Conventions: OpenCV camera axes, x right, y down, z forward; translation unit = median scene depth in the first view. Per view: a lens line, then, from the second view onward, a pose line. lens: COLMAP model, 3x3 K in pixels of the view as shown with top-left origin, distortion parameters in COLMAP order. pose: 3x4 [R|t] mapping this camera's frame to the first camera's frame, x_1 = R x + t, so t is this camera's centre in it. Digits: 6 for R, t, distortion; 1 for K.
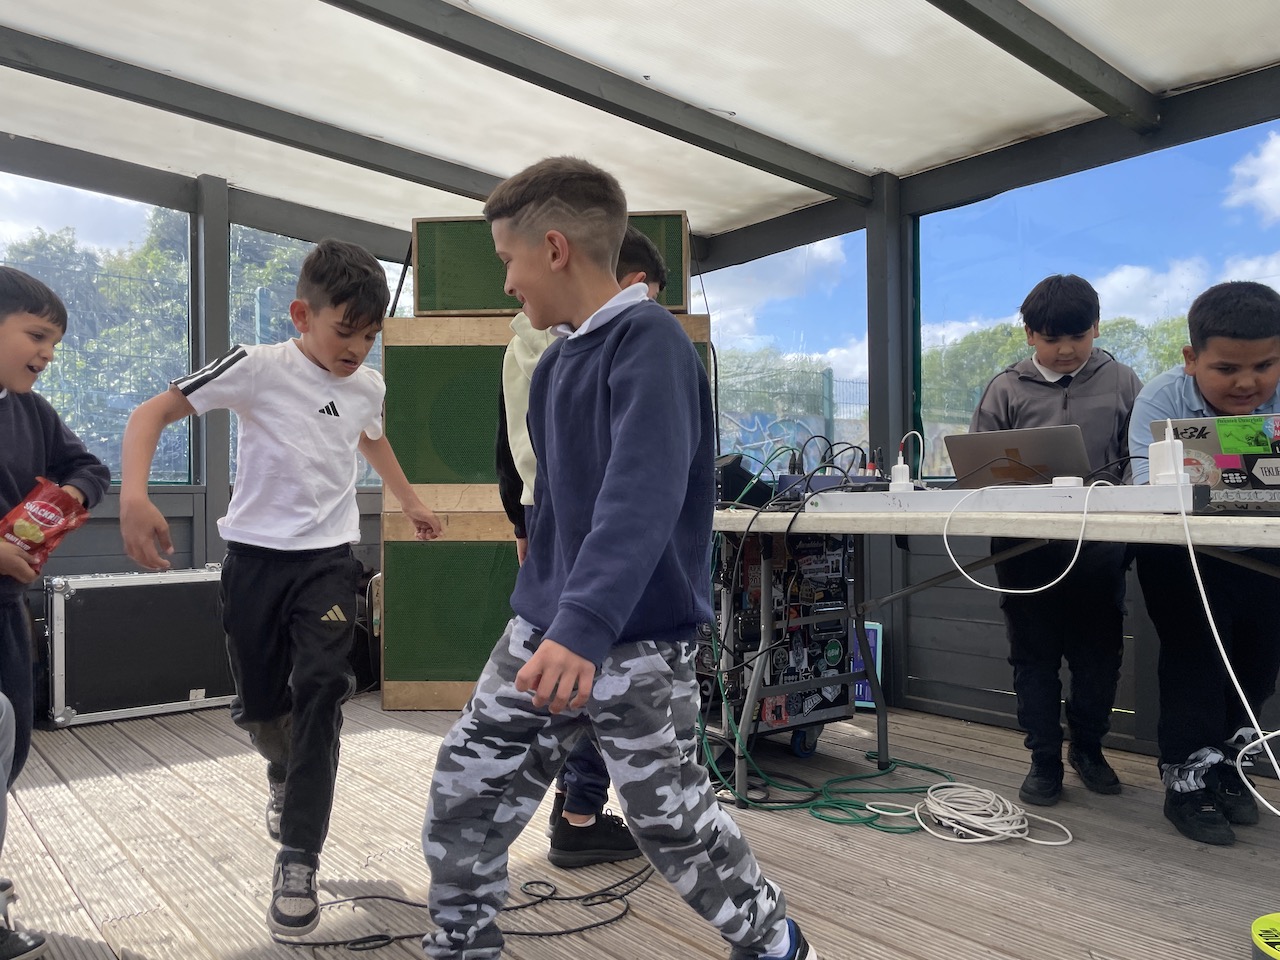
lens RADIAL K [[957.4, 0, 640.0], [0, 957.4, 480.0], [0, 0, 1]] dist [0.103981, -0.155196]
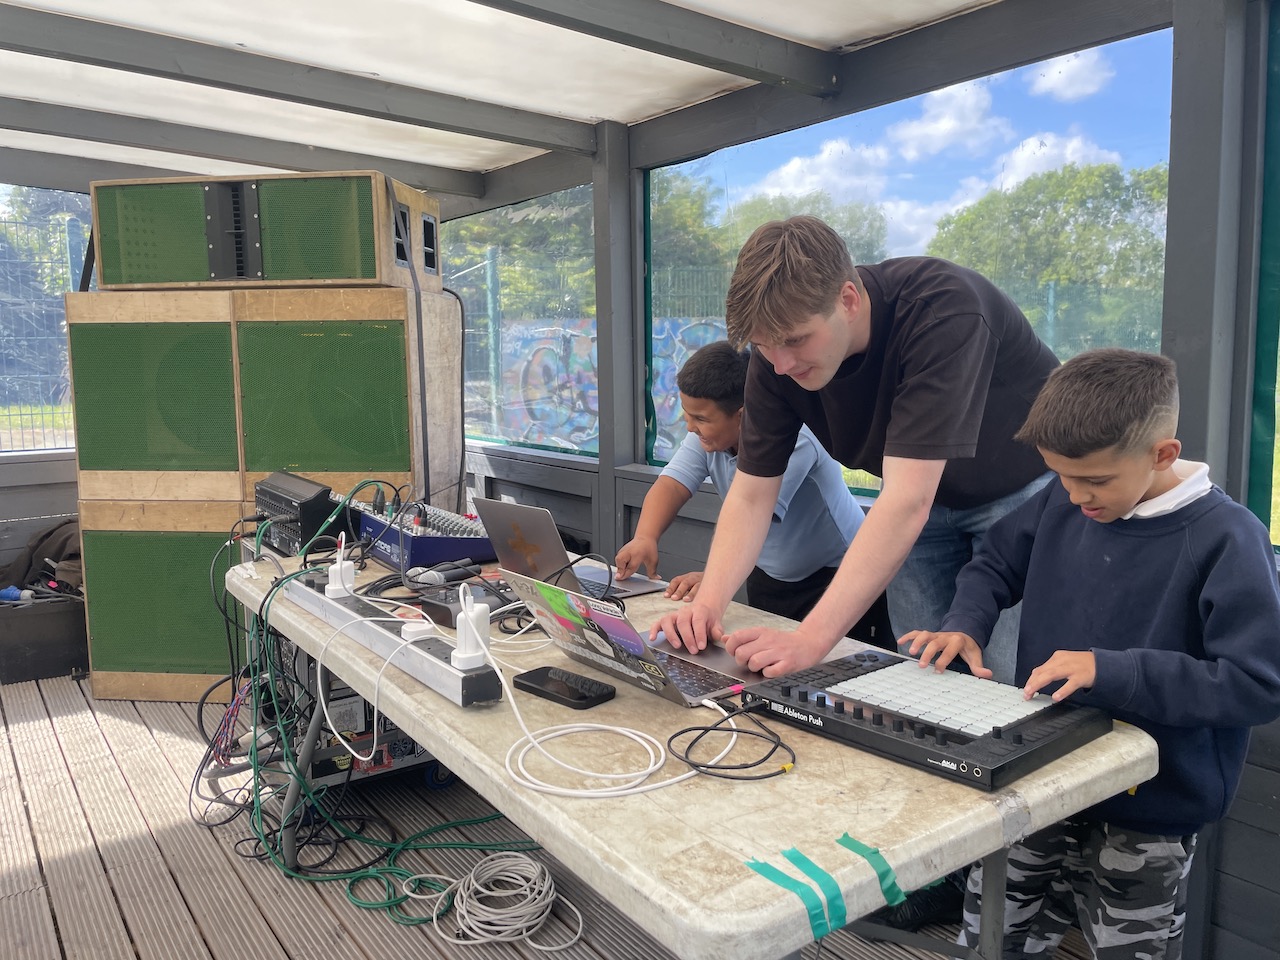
lens RADIAL K [[962.0, 0, 624.5], [0, 962.0, 462.6], [0, 0, 1]] dist [0.010187, -0.003374]
pose [[0.997893, 0.004217, -0.064748, 0.335152], [0.004017, 0.991957, 0.126512, -0.122121], [0.064761, -0.126506, 0.989850, 0.094545]]
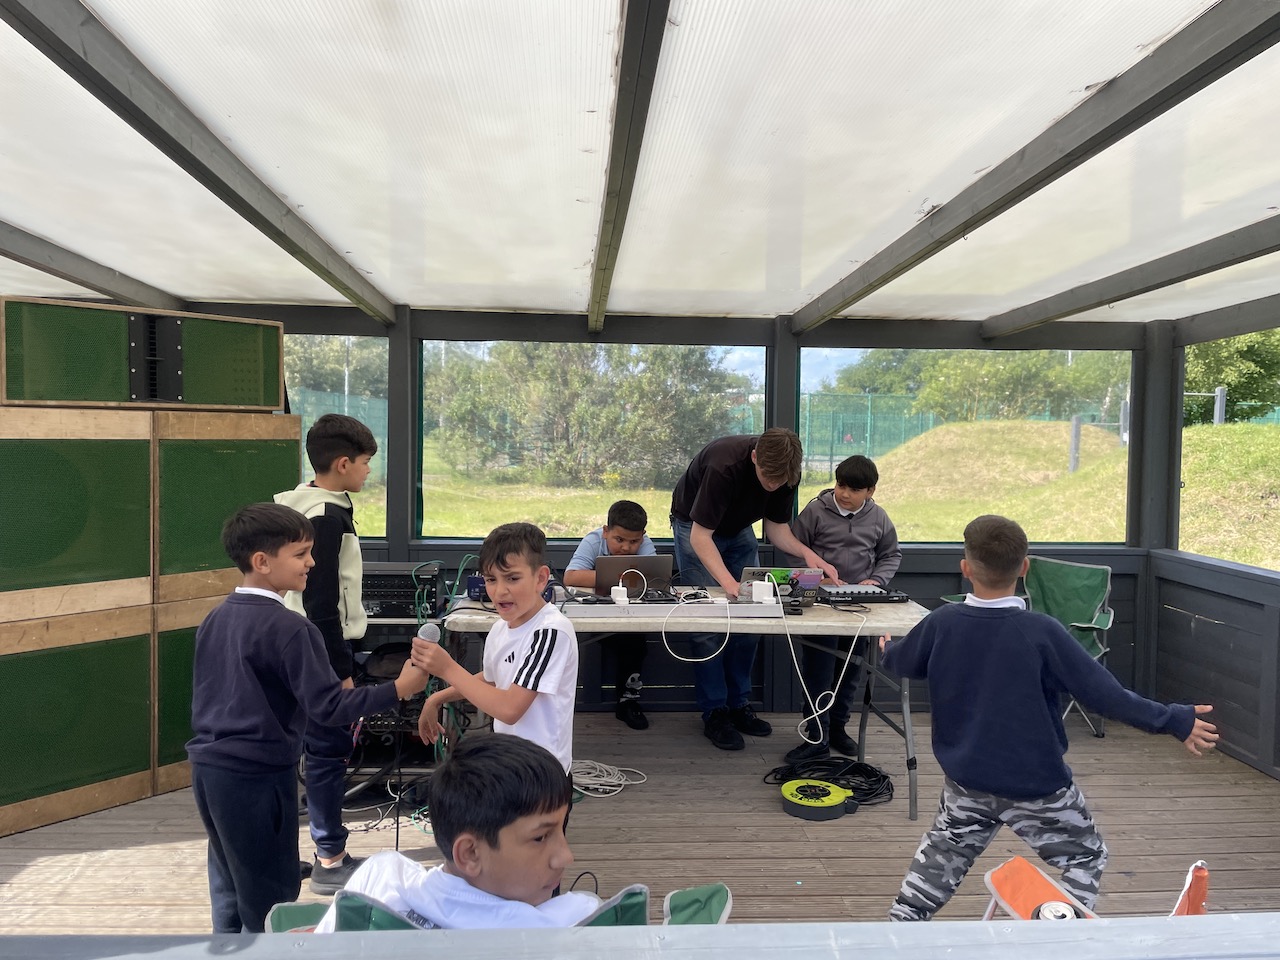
lens RADIAL K [[962.0, 0, 624.5], [0, 962.0, 462.6], [0, 0, 1]] dist [0.010187, -0.003374]
pose [[0.597111, -0.015284, 0.802013, -0.616334], [-0.033983, 0.998439, 0.044329, -0.178121], [-0.801438, -0.053724, 0.595660, -0.002197]]
